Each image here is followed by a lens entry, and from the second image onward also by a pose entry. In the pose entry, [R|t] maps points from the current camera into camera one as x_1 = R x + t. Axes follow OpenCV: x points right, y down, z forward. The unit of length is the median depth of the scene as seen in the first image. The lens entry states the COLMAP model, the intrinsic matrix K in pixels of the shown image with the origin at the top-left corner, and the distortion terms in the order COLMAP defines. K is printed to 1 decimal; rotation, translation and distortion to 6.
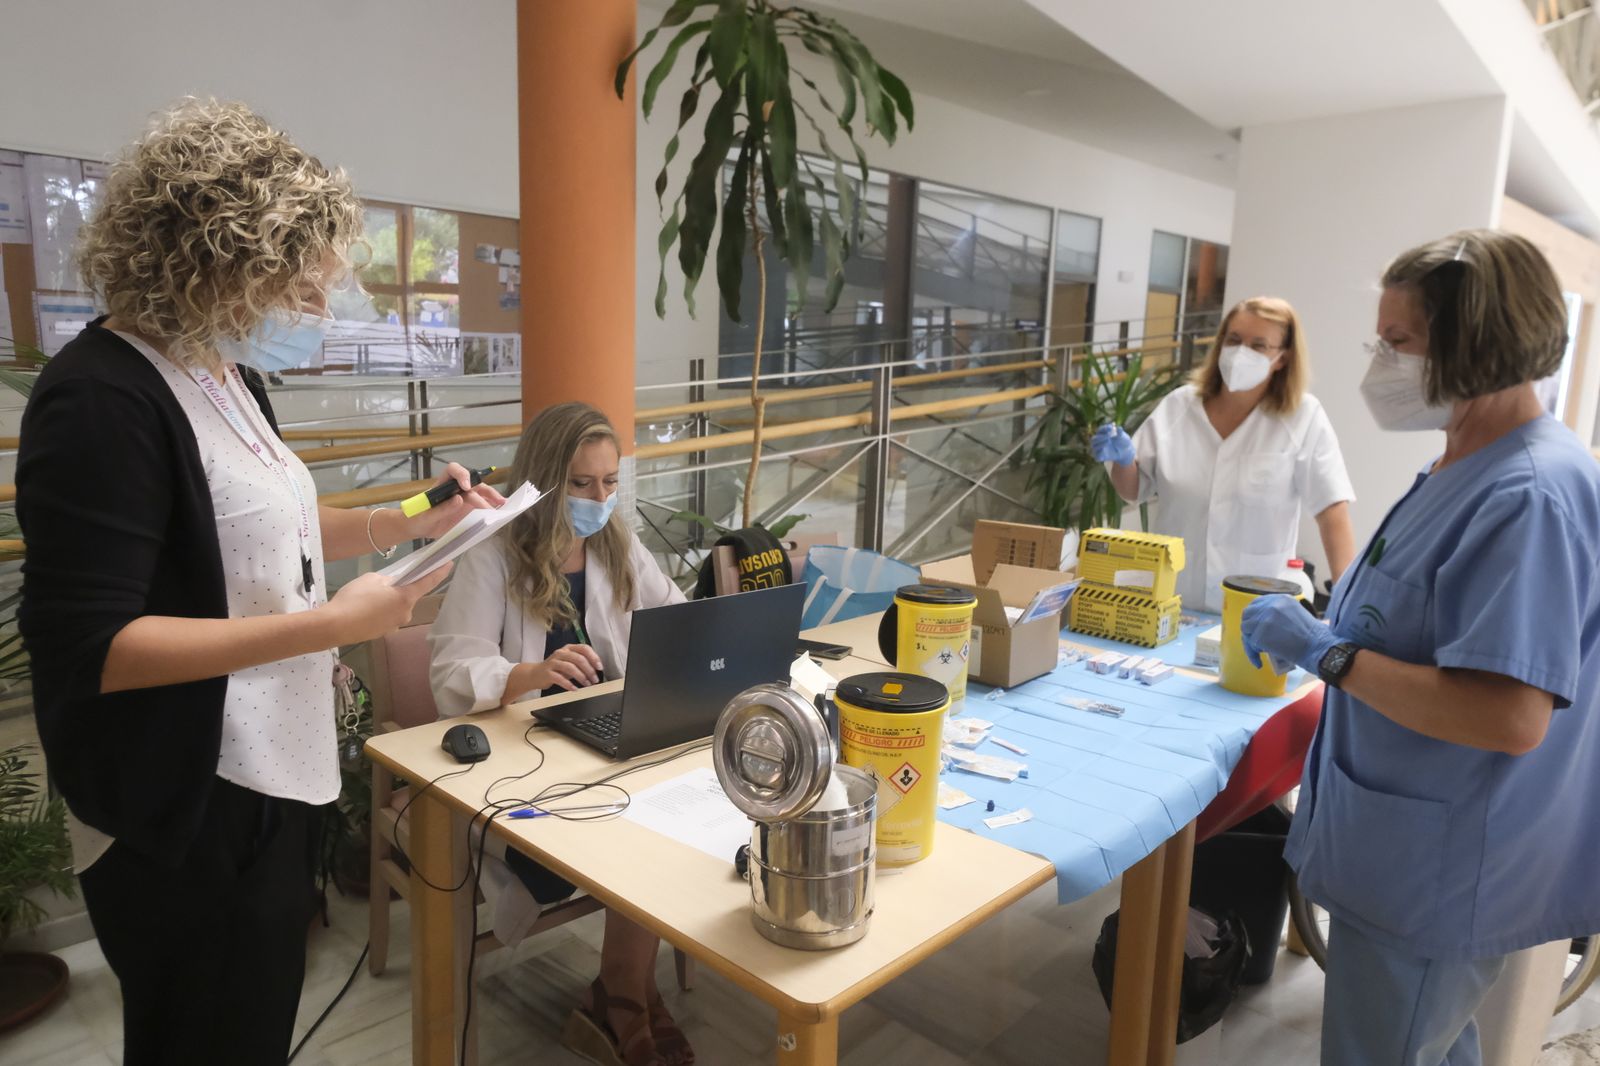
lens RADIAL K [[1069.2, 0, 803.7], [0, 1069.2, 556.1], [0, 0, 1]] dist [0.035409, 0.002811]
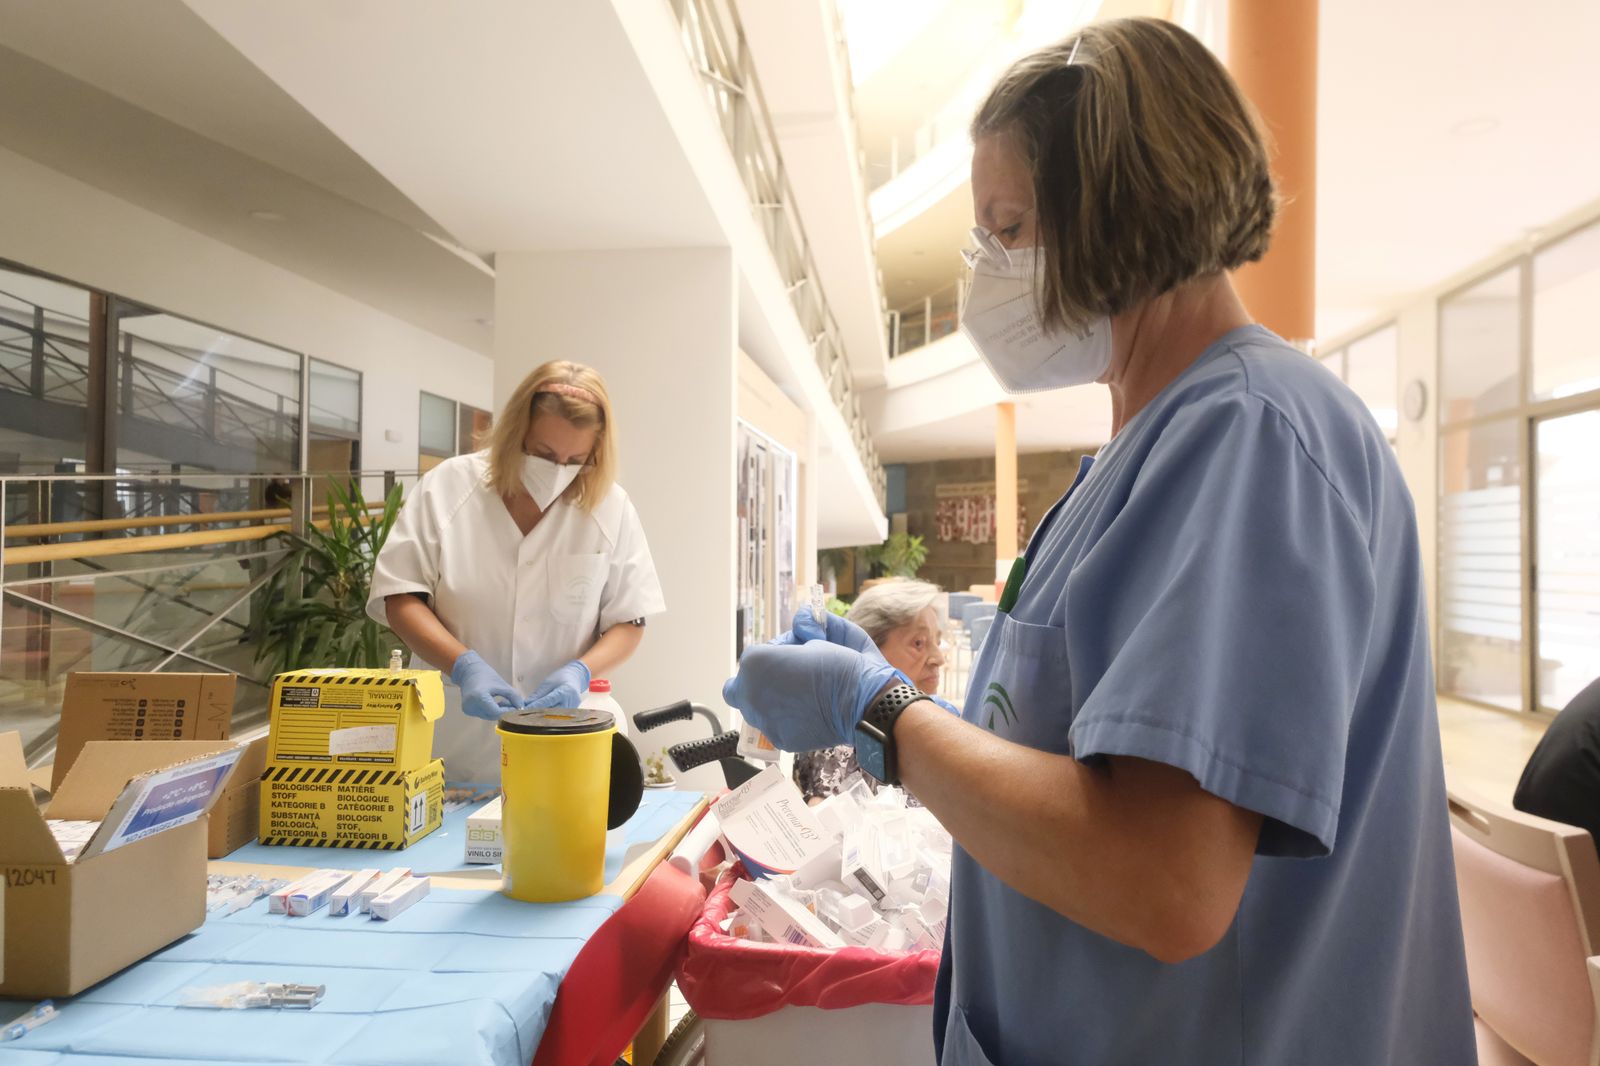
lens RADIAL K [[1069.2, 0, 803.7], [0, 1069.2, 556.1], [0, 0, 1]] dist [0.035409, 0.002811]
pose [[0.804947, -0.012934, 0.593206, 0.144585], [0.114978, 0.984212, -0.134559, 0.029132], [-0.582100, 0.176519, 0.793726, 0.338816]]
